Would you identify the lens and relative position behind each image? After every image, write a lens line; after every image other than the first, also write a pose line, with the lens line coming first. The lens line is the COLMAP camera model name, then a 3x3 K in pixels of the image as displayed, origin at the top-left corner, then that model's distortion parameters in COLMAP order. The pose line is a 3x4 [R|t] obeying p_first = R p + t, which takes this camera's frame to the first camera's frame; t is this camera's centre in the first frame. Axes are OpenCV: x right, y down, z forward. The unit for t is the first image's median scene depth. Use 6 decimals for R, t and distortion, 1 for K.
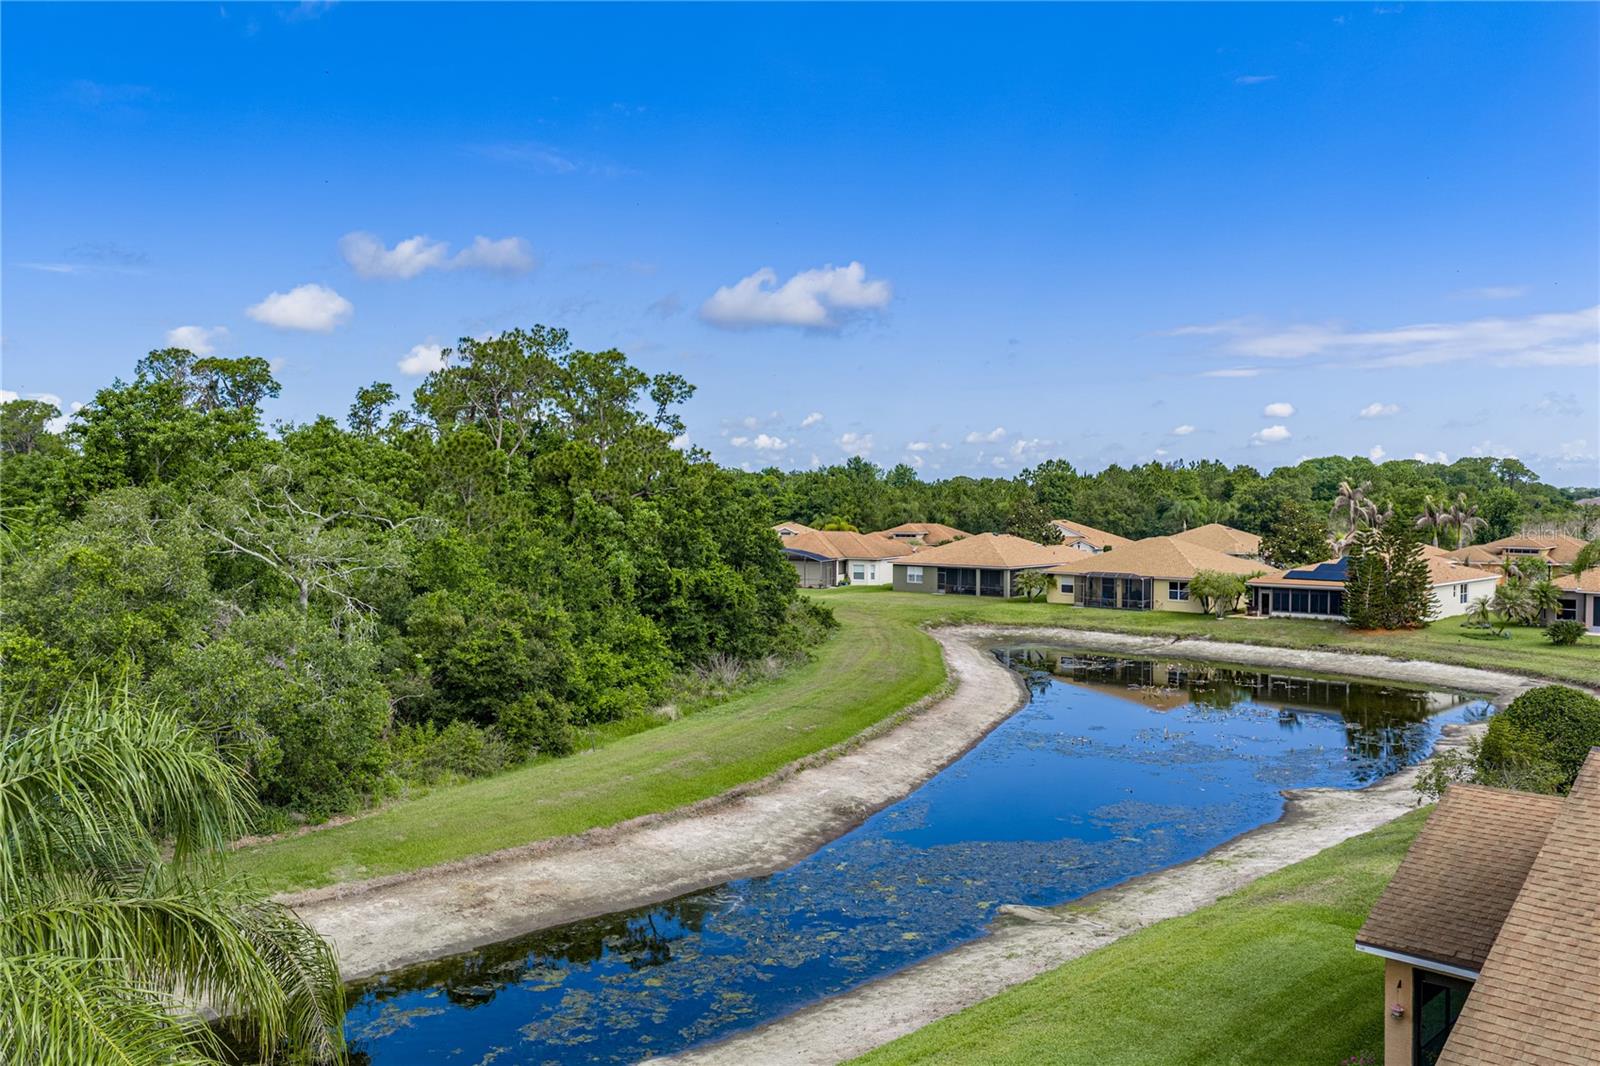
lens RADIAL K [[1326.7, 0, 800.0], [0, 1326.7, 533.0], [0, 0, 1]] dist [0.032045, -0.003067]
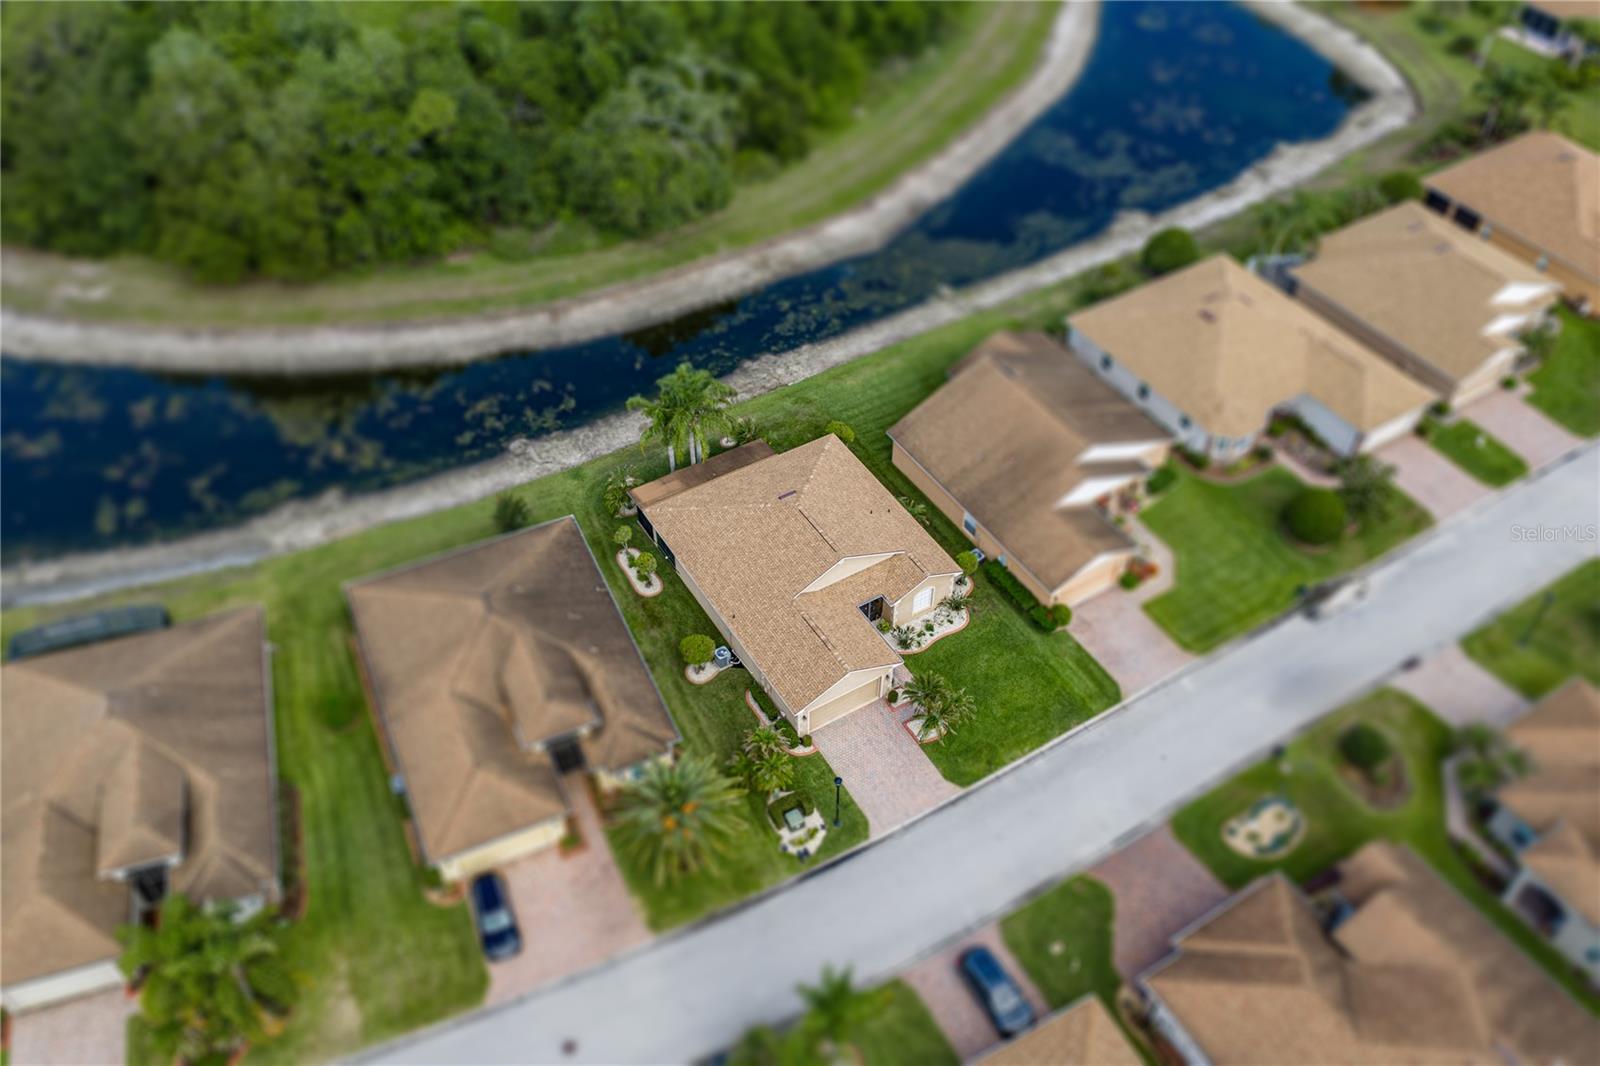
lens RADIAL K [[1326.7, 0, 800.0], [0, 1326.7, 533.0], [0, 0, 1]] dist [0.032045, -0.003067]
pose [[0.970520, 0.169253, -0.171592, 0.309551], [-0.003034, 0.720465, 0.693485, -0.934702], [0.241001, -0.672520, 0.699739, -1.019304]]
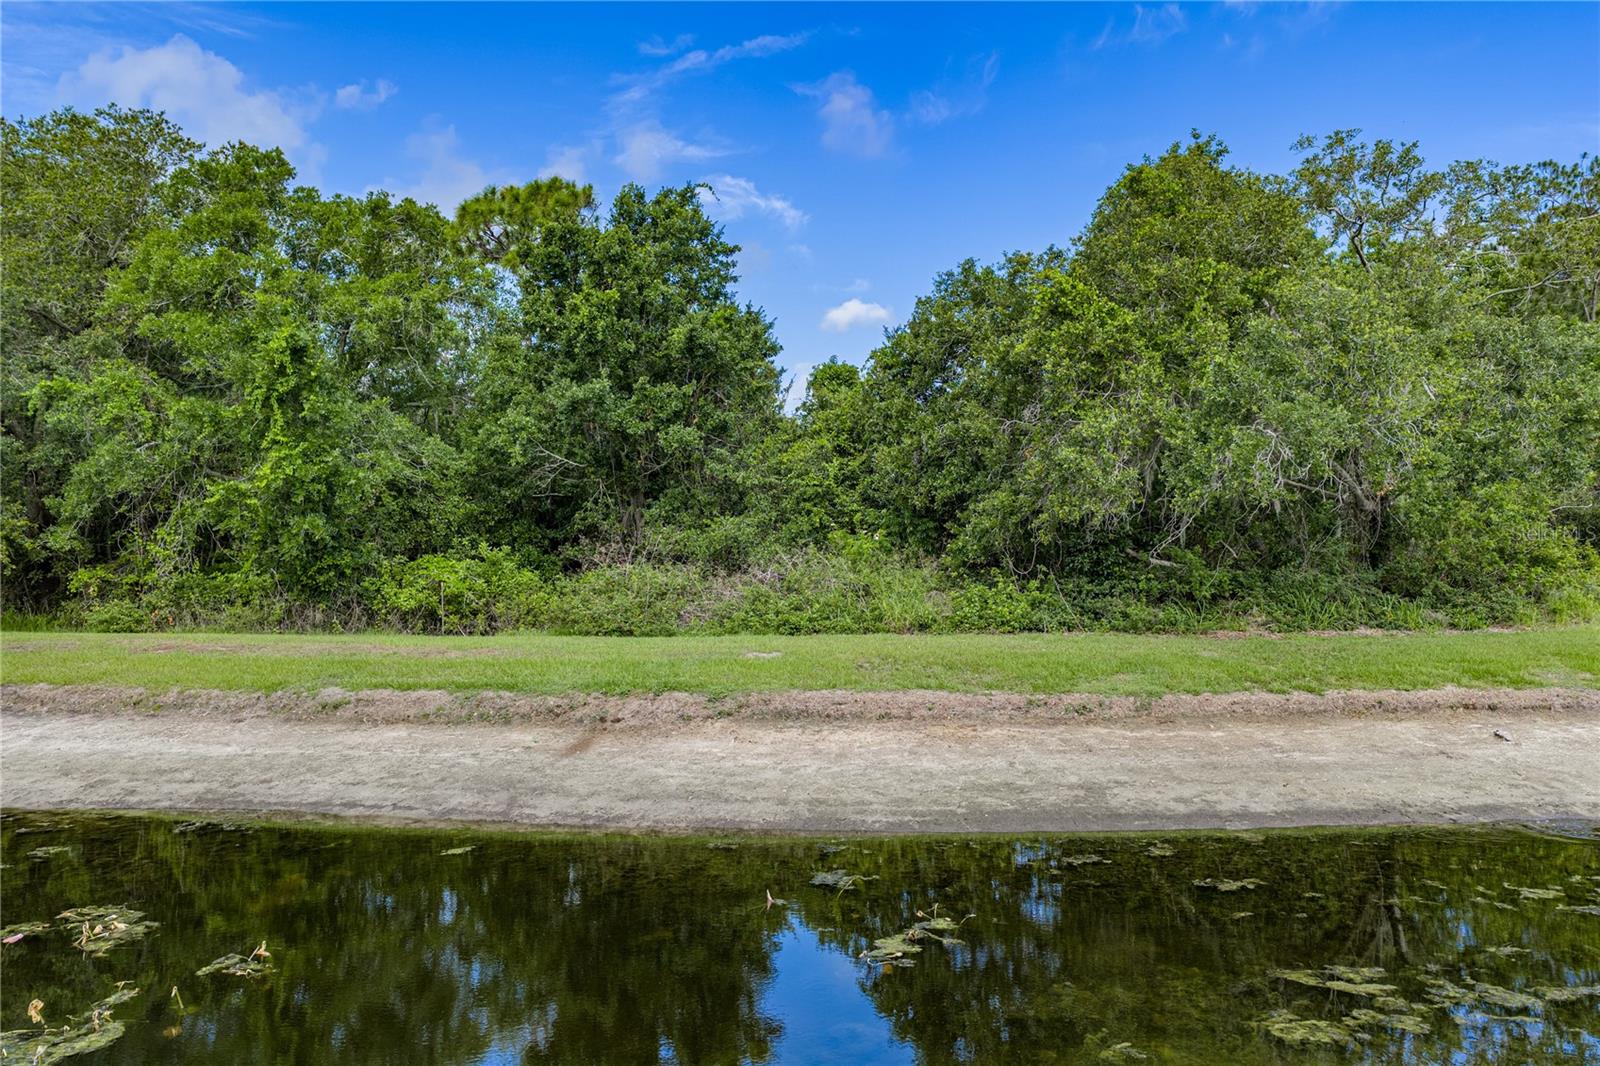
lens RADIAL K [[1326.7, 0, 800.0], [0, 1326.7, 533.0], [0, 0, 1]] dist [0.032045, -0.003067]
pose [[0.773967, -0.006666, -0.633191, -0.154640], [-0.011391, 0.999636, -0.024448, 0.143974], [0.633124, 0.026135, 0.773609, 0.231383]]
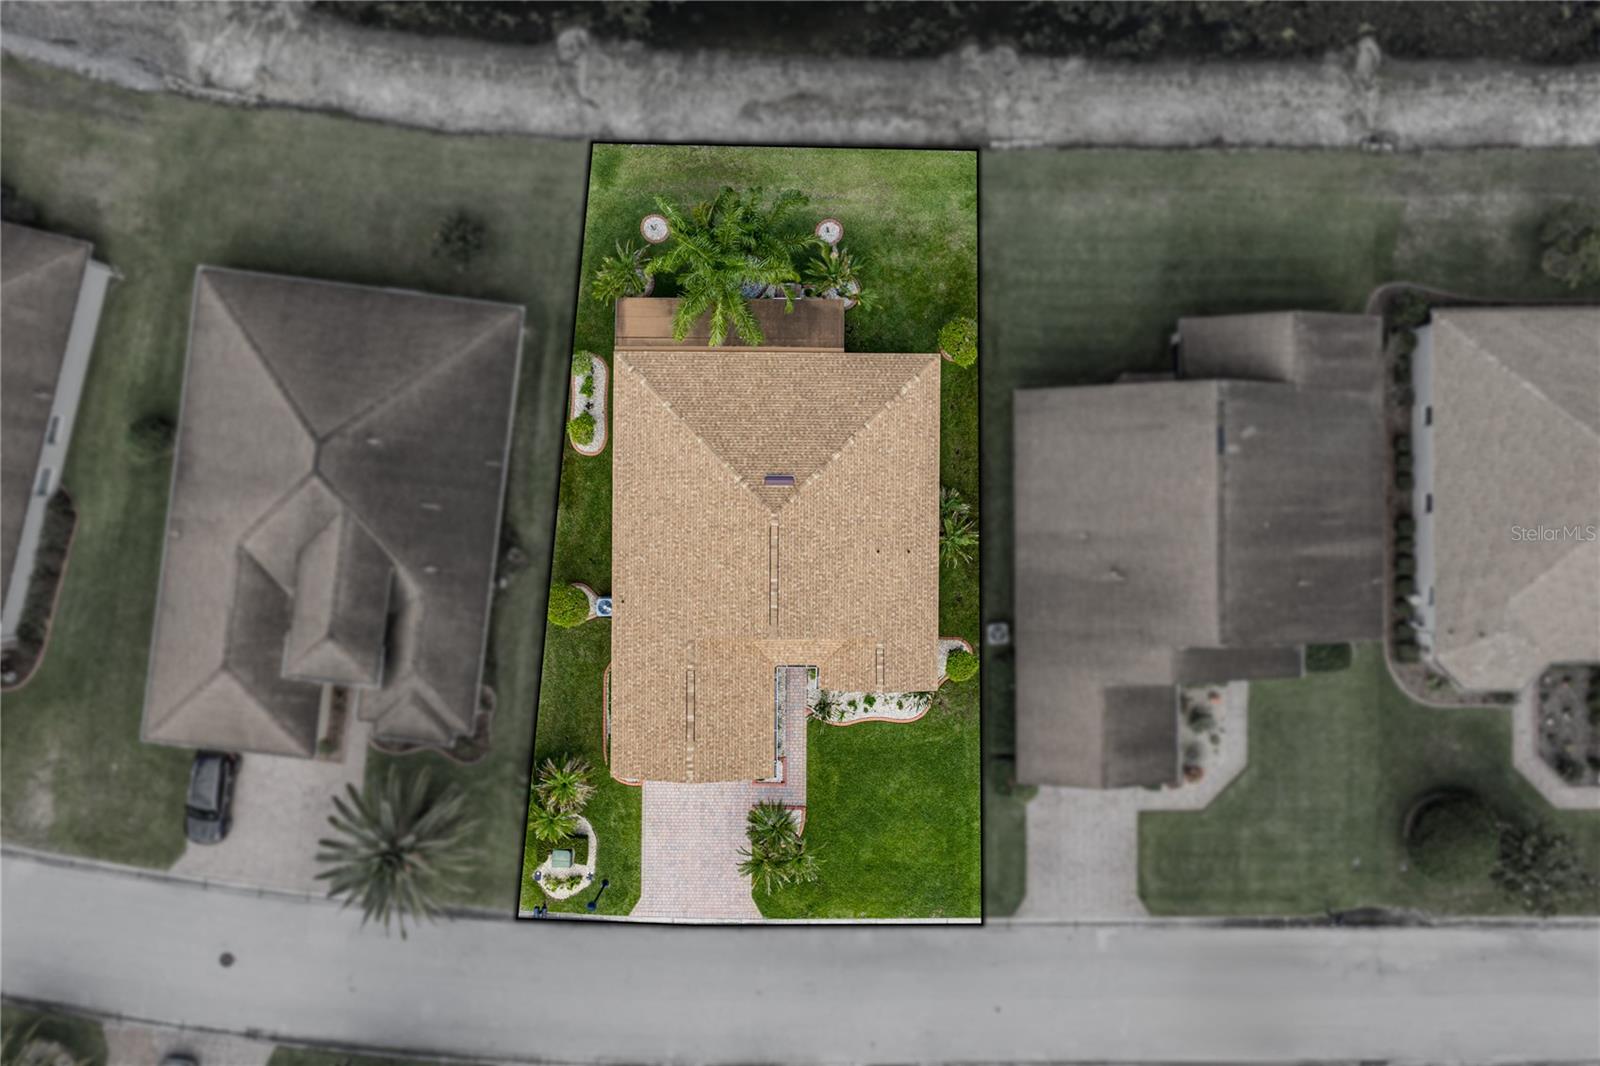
lens RADIAL K [[1326.7, 0, 800.0], [0, 1326.7, 533.0], [0, 0, 1]] dist [0.032045, -0.003067]
pose [[0.698193, 0.715889, -0.005302, 0.075286], [-0.013011, 0.020093, 0.999713, -0.949011], [0.715791, -0.697924, 0.023343, 0.021942]]
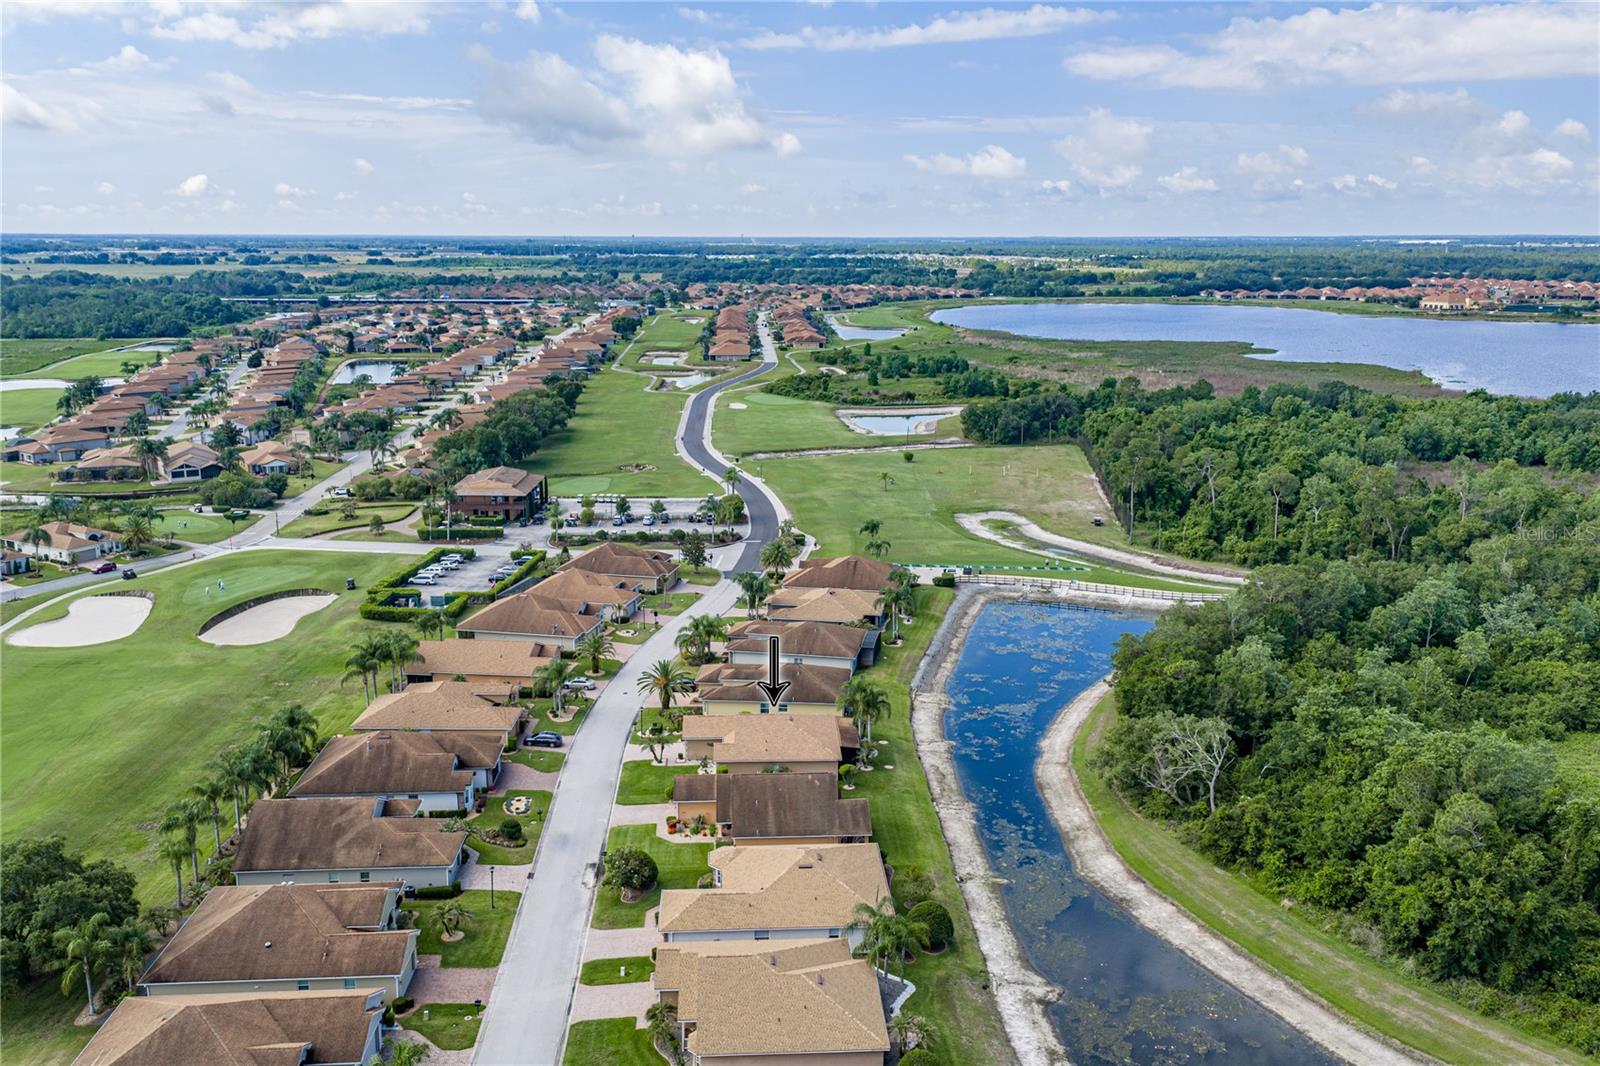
lens RADIAL K [[1338.6, 0, 800.0], [0, 1338.6, 533.0], [0, 0, 1]] dist [0.033814, -0.008057]
pose [[-0.682582, 0.152879, -0.714640, 2.048402], [-0.028153, 0.971648, 0.234749, -1.004669], [0.730266, 0.180355, -0.658926, 1.945389]]
